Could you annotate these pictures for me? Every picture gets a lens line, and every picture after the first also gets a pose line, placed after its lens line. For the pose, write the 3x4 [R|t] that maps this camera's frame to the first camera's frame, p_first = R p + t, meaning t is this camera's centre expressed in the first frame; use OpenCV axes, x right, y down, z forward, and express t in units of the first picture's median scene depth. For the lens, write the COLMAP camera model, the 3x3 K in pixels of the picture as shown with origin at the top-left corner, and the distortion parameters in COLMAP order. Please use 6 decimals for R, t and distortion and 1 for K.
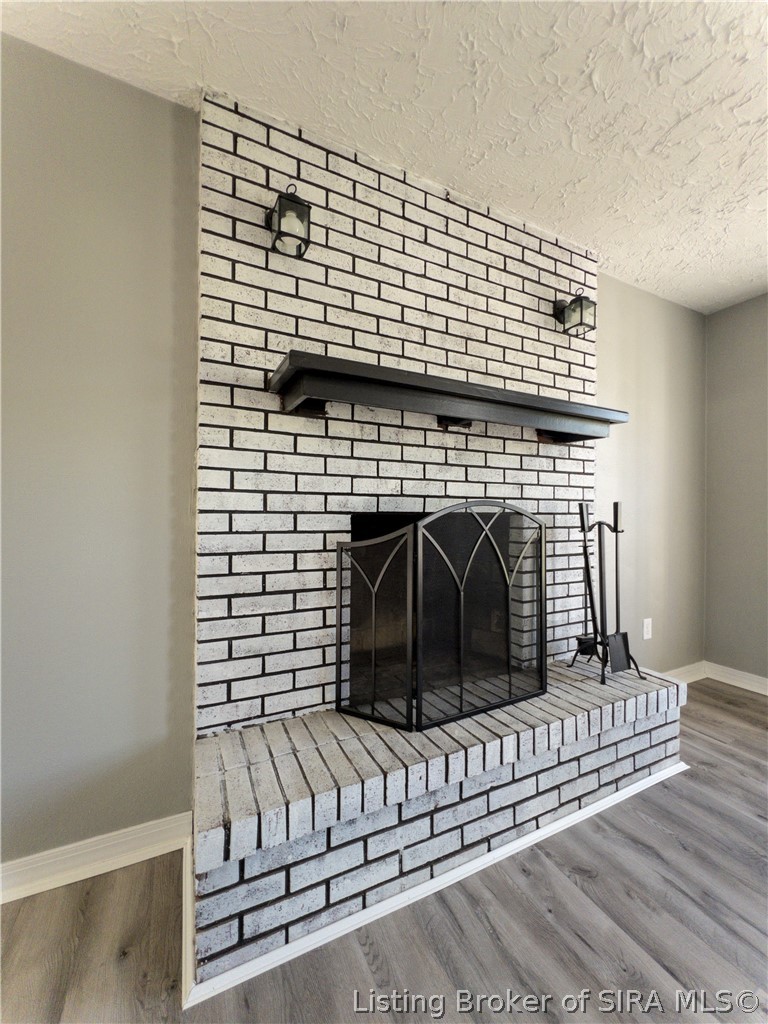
lens RADIAL K [[408.0, 0, 384.0], [0, 408.0, 512.0], [0, 0, 1]] dist [0.000091, 0.000014]
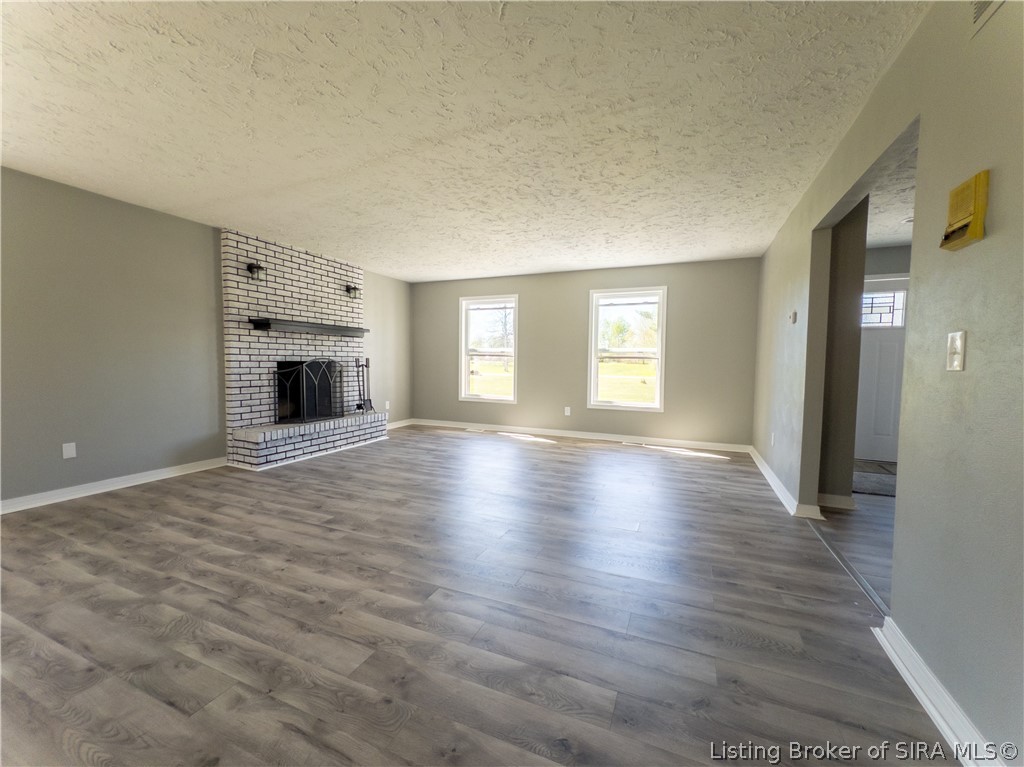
lens RADIAL K [[407.8, 0, 512.0], [0, 407.8, 383.5], [0, 0, 1]] dist [-0.000229, 0.000023]
pose [[0.759522, -0.033621, 0.649612, -0.732032], [-0.006751, 0.998202, 0.059555, -0.026217], [-0.650447, -0.049619, 0.757929, -2.474083]]
